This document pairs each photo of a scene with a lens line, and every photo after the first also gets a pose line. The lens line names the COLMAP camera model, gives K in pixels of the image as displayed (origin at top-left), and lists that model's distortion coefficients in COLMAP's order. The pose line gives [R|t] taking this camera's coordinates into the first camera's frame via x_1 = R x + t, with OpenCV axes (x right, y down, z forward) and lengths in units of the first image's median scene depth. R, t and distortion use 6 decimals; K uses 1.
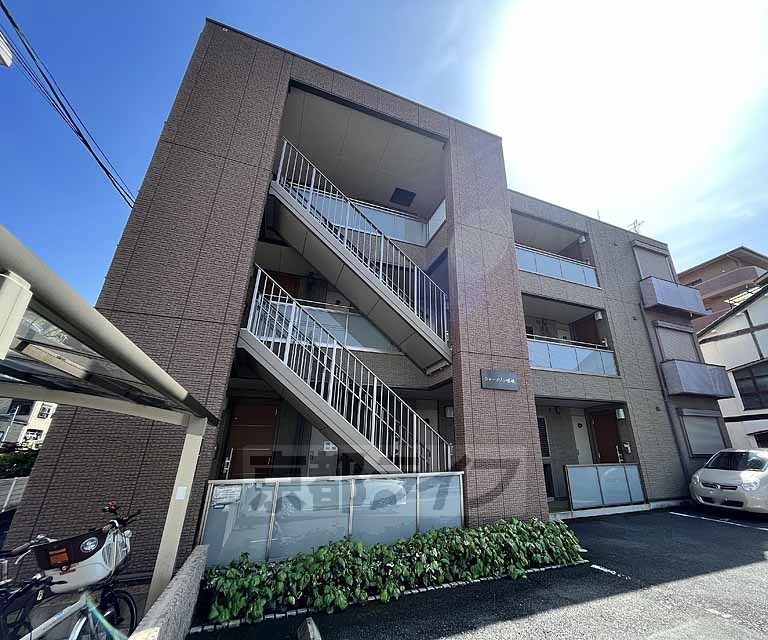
lens RADIAL K [[346.1, 0, 429.3], [0, 346.1, 316.0], [0, 0, 1]] dist [-0.002817, -0.000078]
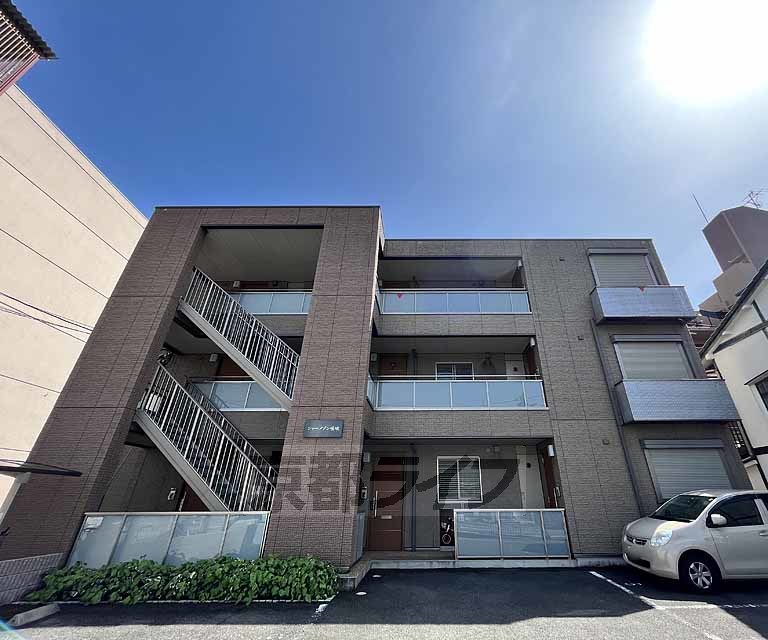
lens RADIAL K [[346.1, 0, 429.3], [0, 346.1, 316.0], [0, 0, 1]] dist [-0.002817, -0.000078]
pose [[0.913590, -0.187183, -0.360993, 0.682663], [0.146868, 0.979718, -0.136318, 0.018986], [0.379188, 0.071521, 0.922552, 0.035358]]
